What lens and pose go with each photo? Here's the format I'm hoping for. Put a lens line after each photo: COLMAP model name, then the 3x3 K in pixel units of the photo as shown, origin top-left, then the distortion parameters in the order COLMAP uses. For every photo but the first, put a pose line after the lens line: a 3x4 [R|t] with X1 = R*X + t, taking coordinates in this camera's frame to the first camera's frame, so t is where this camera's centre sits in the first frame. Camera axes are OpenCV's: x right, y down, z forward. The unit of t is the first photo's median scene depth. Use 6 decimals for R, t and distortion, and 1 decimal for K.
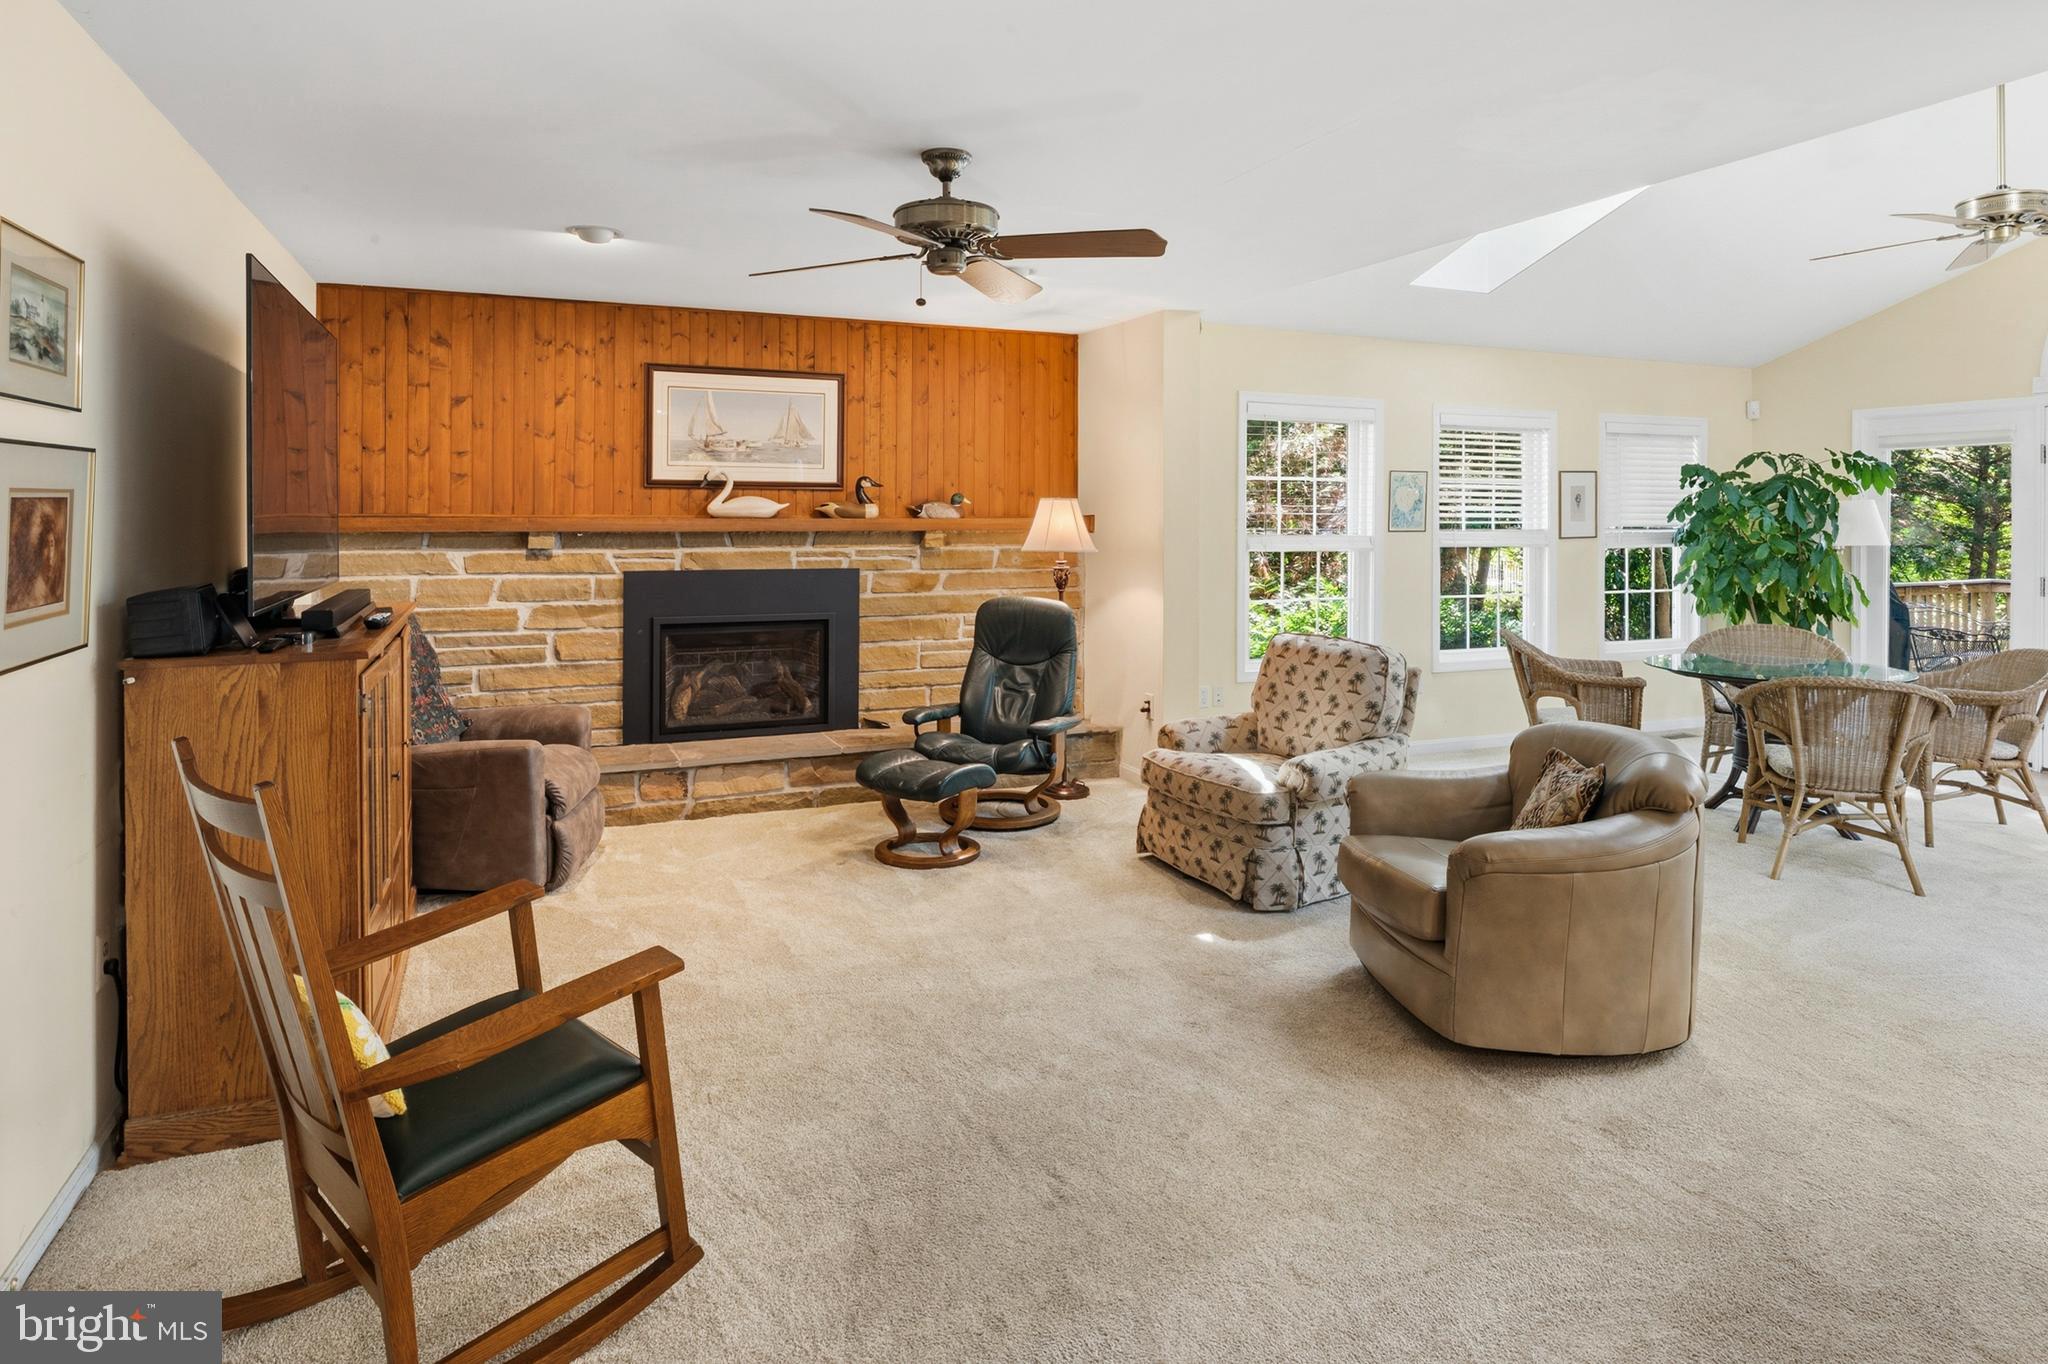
lens RADIAL K [[1161.9, 0, 1020.1], [0, 1161.9, 523.6], [0, 0, 1]] dist [-0.001448, -0.001769]
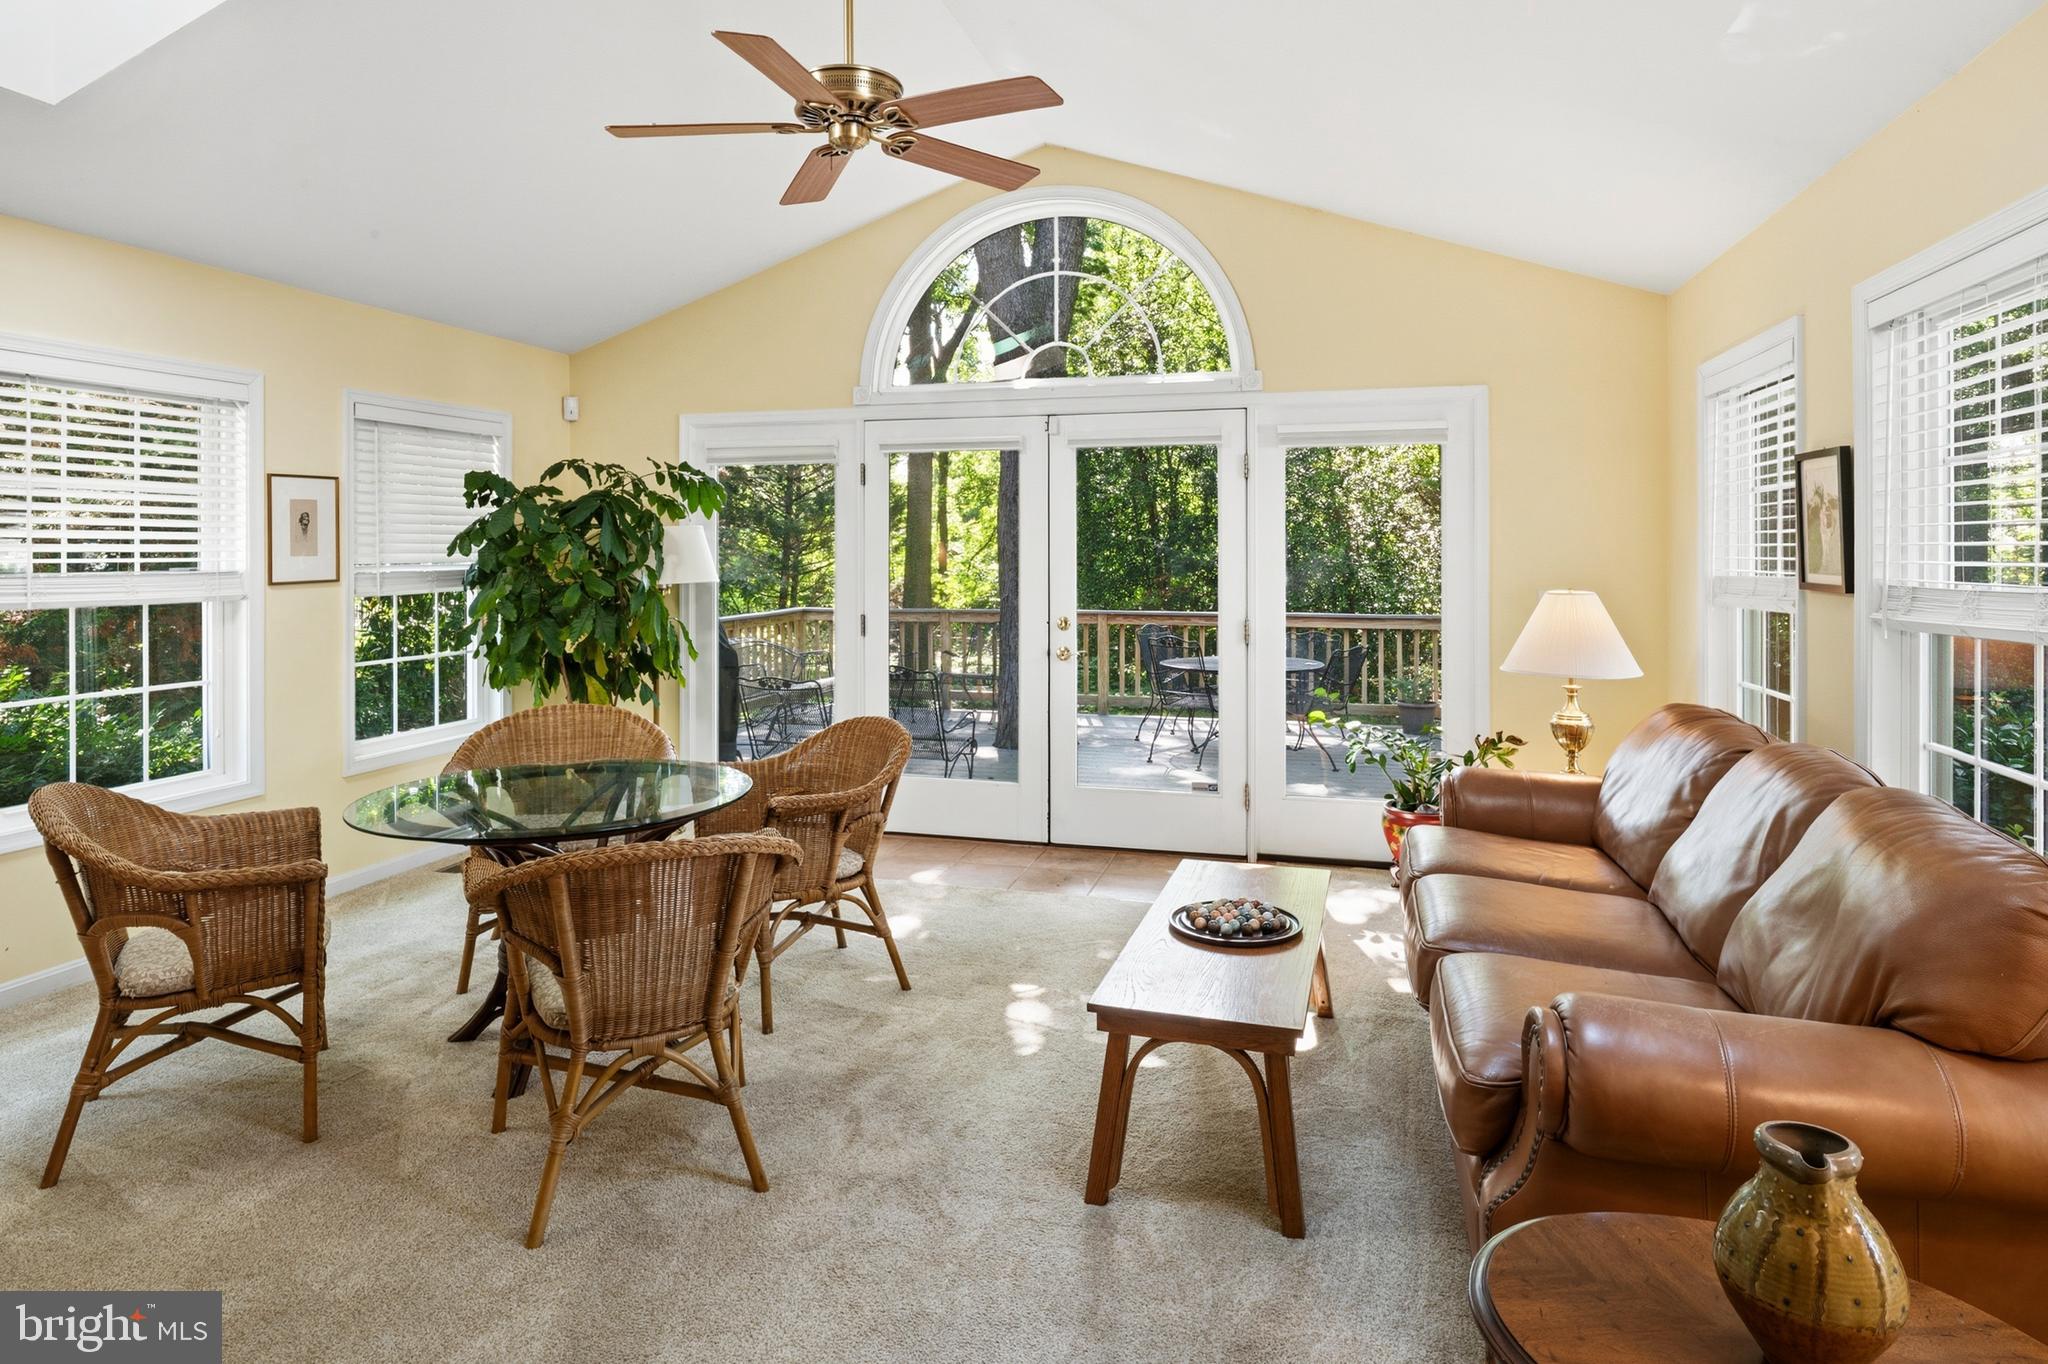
lens RADIAL K [[1161.9, 0, 1020.1], [0, 1161.9, 523.6], [0, 0, 1]] dist [-0.001448, -0.001769]
pose [[0.626053, 0.010583, 0.779709, 0.245527], [0.011252, 0.999681, -0.022603, -0.001272], [-0.779700, 0.022924, 0.625734, 0.323425]]
